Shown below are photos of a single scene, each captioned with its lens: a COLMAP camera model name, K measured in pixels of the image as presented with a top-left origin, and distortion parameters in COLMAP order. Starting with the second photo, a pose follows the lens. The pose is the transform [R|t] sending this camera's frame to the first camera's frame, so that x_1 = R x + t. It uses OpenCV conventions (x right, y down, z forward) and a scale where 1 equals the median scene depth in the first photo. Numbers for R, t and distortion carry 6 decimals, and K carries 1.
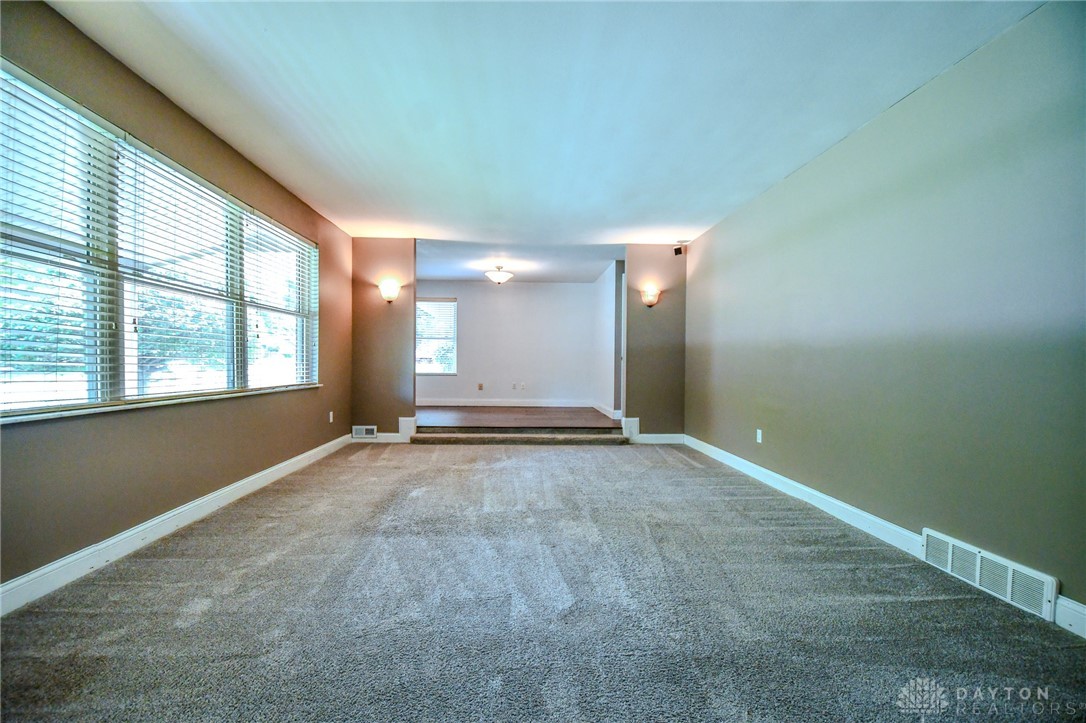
lens RADIAL K [[474.7, 0, 535.9], [0, 474.7, 367.2], [0, 0, 1]] dist [0.016106, -0.022913]
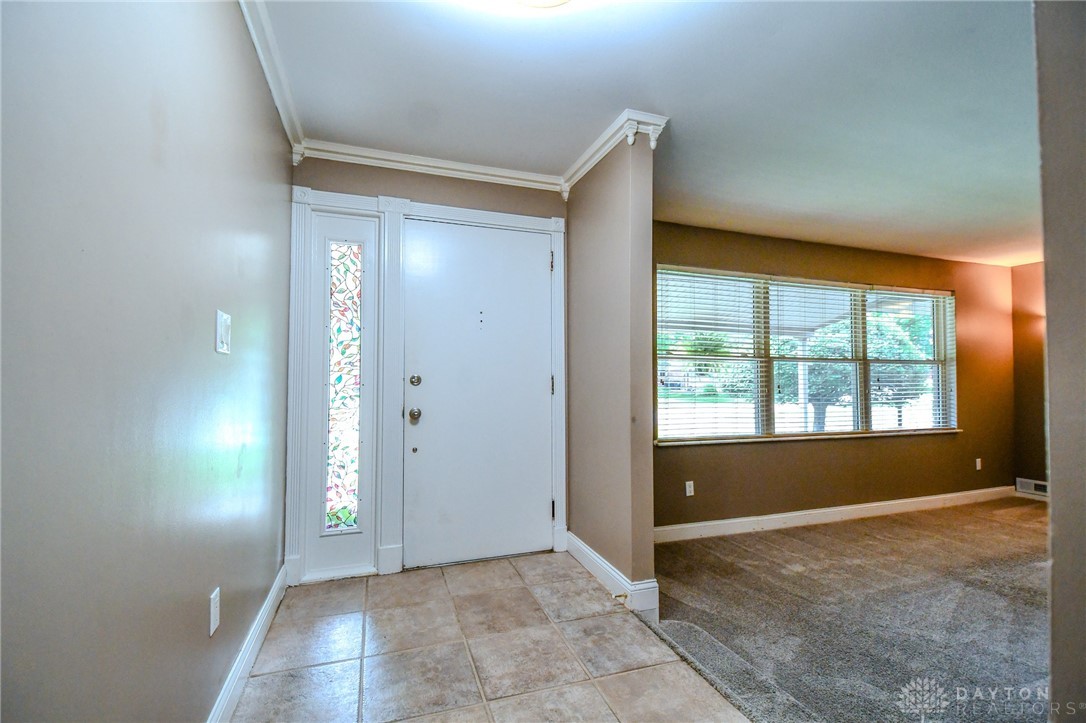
lens RADIAL K [[474.7, 0, 535.9], [0, 474.7, 367.2], [0, 0, 1]] dist [0.016106, -0.022913]
pose [[0.288608, -0.030705, -0.956955, 0.423787], [-0.013275, 0.999261, -0.036066, -0.082168], [0.957355, 0.023113, 0.287987, -0.242597]]
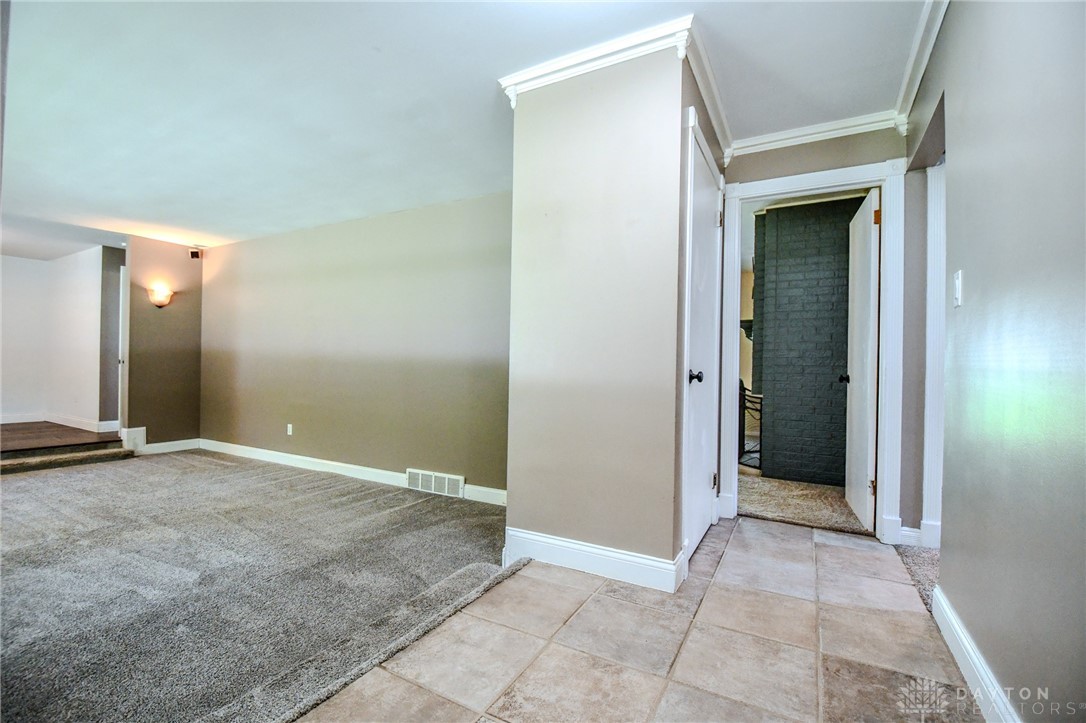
lens RADIAL K [[474.7, 0, 535.9], [0, 474.7, 367.2], [0, 0, 1]] dist [0.016106, -0.022913]
pose [[0.526447, -0.002490, 0.850204, -0.360063], [-0.003831, 0.999979, 0.005301, -0.036339], [-0.850199, -0.006047, 0.526426, -0.272865]]
